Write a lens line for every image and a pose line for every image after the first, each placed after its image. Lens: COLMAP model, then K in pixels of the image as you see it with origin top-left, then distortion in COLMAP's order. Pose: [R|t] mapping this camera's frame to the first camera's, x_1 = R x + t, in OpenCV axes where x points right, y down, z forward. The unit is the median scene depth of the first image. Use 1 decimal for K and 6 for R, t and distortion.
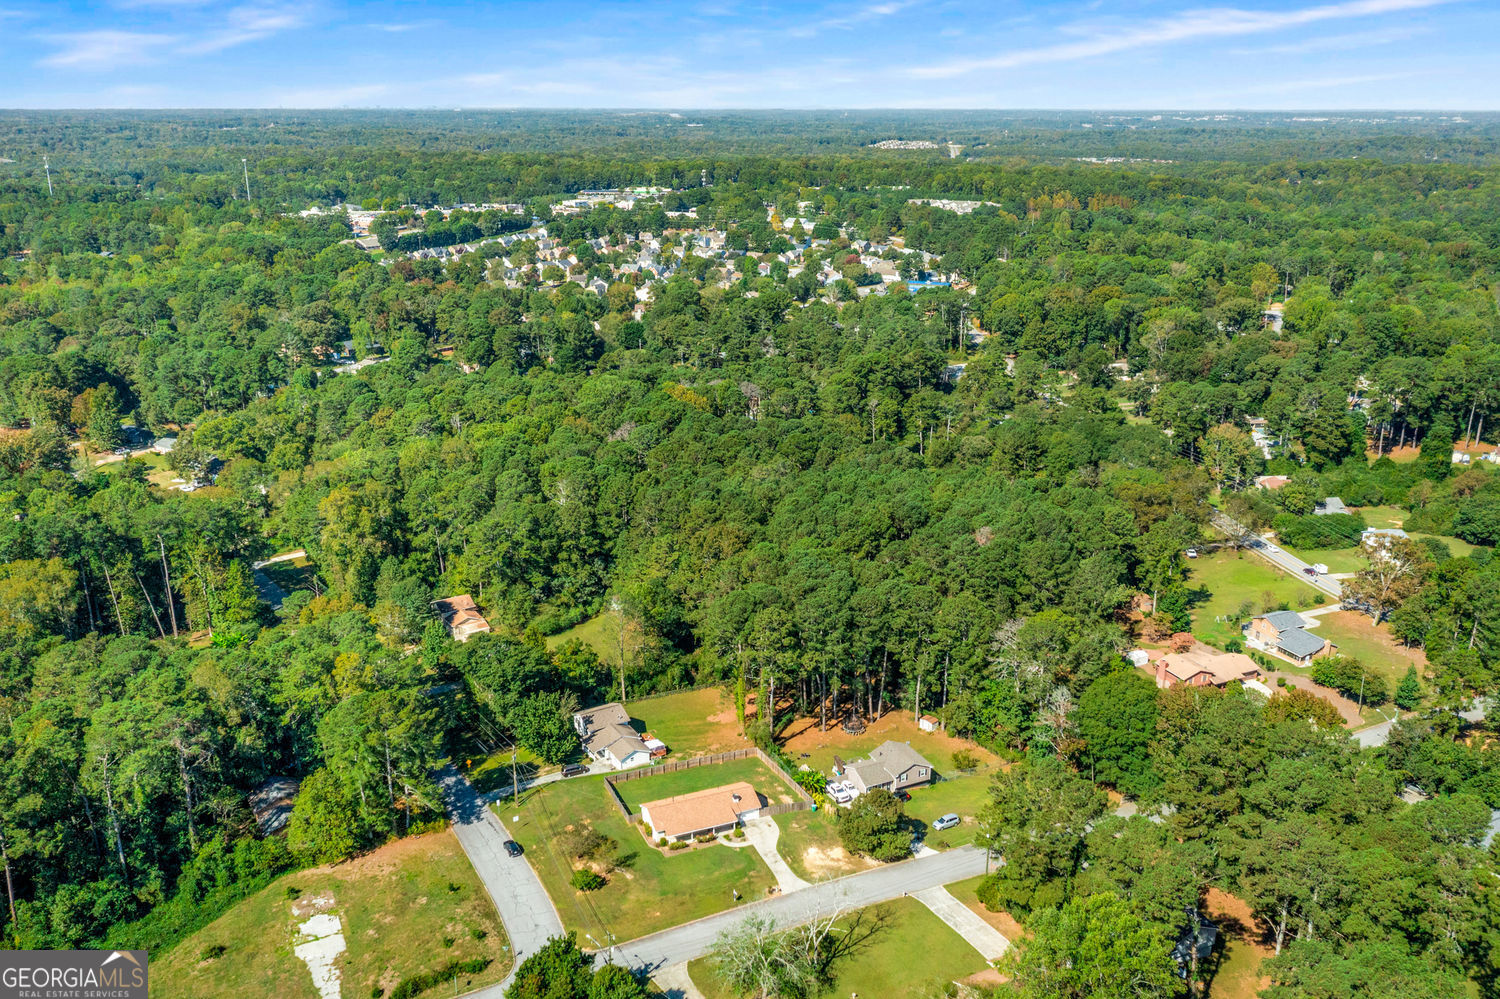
lens RADIAL K [[1214.1, 0, 750.0], [0, 1214.1, 499.5], [0, 0, 1]] dist [-0.011964, -0.002487]
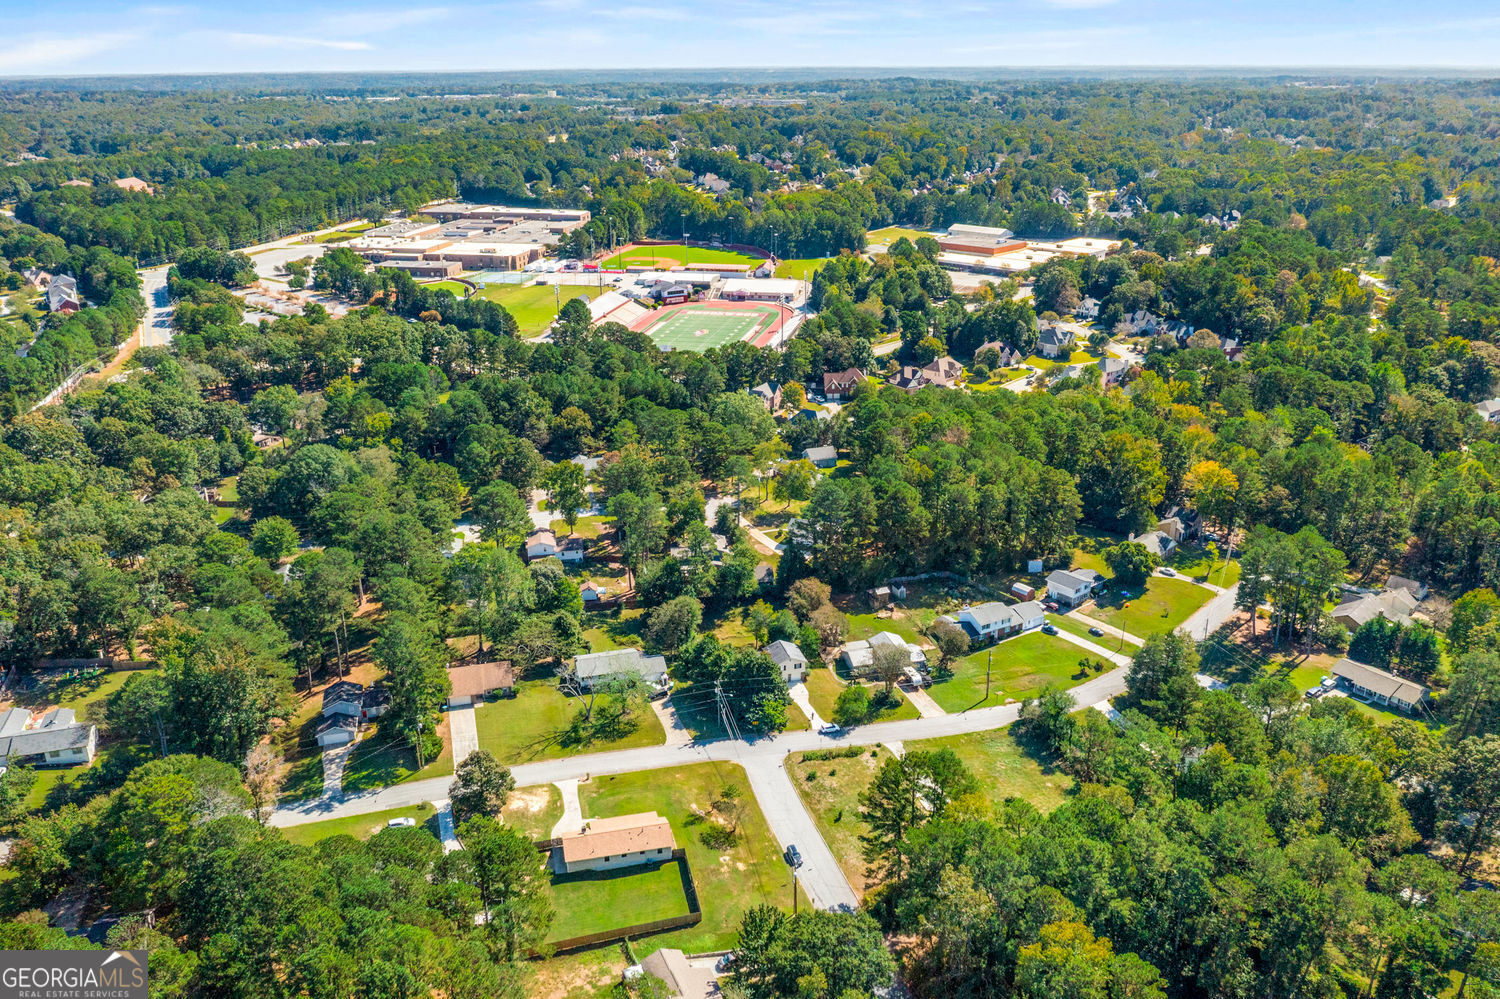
lens RADIAL K [[1214.1, 0, 750.0], [0, 1214.1, 499.5], [0, 0, 1]] dist [-0.011964, -0.002487]
pose [[-0.986936, -0.049447, 0.153336, -0.324707], [0.056036, 0.786966, 0.614446, -0.664873], [-0.151053, 0.615012, -0.773914, 1.738733]]
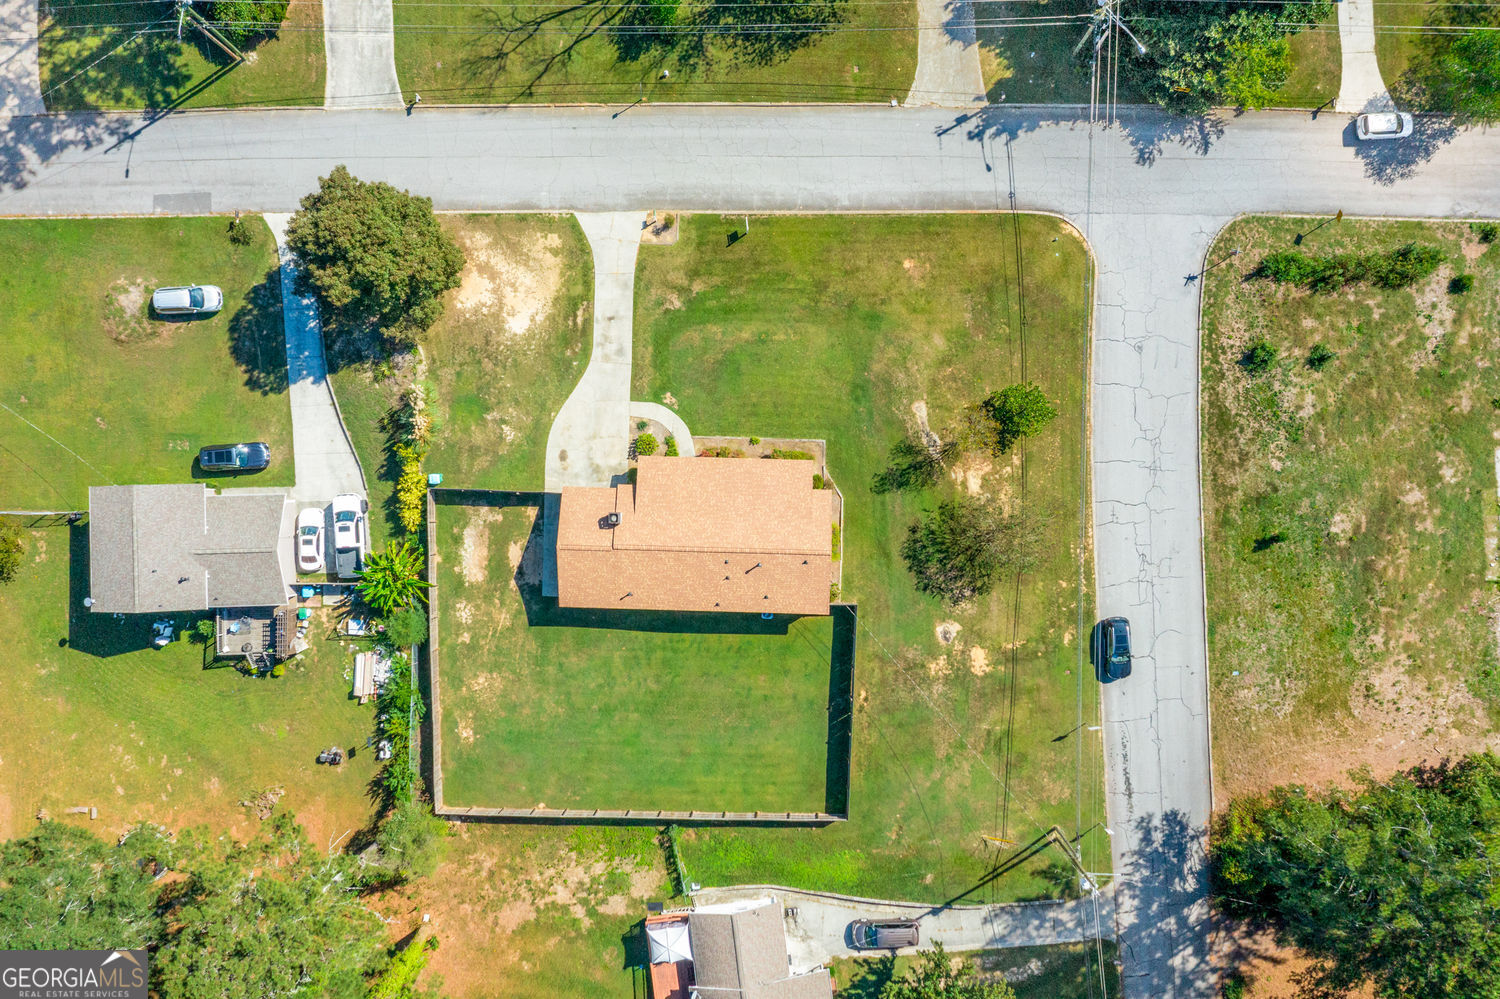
lens RADIAL K [[1214.1, 0, 750.0], [0, 1214.1, 499.5], [0, 0, 1]] dist [-0.011964, -0.002487]
pose [[-0.912011, -0.409669, 0.020195, -0.063956], [0.142957, -0.271334, 0.951809, -0.146447], [-0.384448, 0.870947, 0.306024, 0.915294]]
